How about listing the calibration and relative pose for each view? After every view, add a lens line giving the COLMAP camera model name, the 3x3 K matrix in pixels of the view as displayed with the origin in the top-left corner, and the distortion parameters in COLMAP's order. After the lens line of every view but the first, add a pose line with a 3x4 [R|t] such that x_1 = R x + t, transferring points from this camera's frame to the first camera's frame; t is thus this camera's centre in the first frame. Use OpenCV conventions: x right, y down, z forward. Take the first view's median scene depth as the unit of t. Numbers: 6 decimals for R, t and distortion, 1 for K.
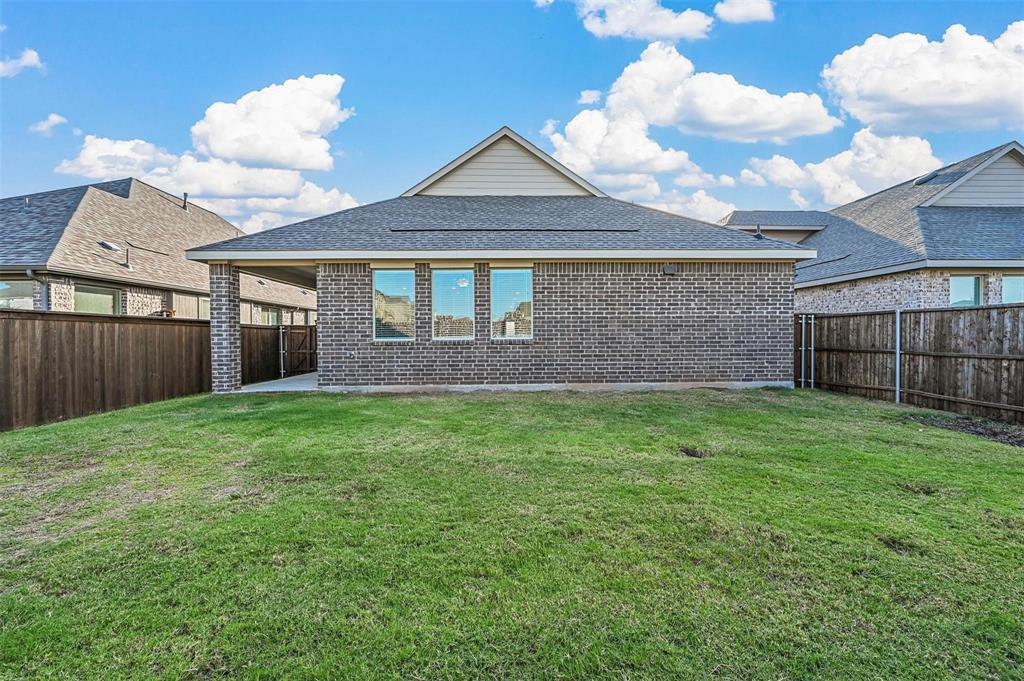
lens RADIAL K [[406.3, 0, 512.3], [0, 406.3, 343.8], [0, 0, 1]] dist [0.001216, 0.000586]
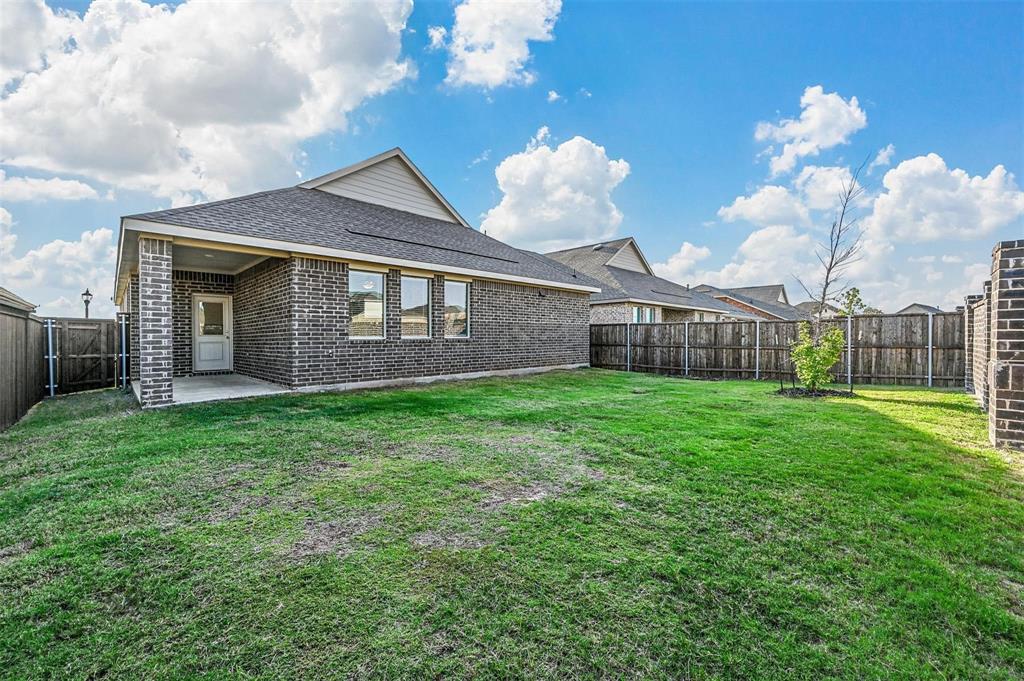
lens RADIAL K [[406.3, 0, 510.4], [0, 406.3, 338.8], [0, 0, 1]] dist [0.001216, 0.000586]
pose [[0.729607, 0.001070, 0.683866, -0.748220], [0.009651, 0.999883, -0.011861, 0.007873], [-0.683798, 0.015254, 0.729512, -0.024889]]
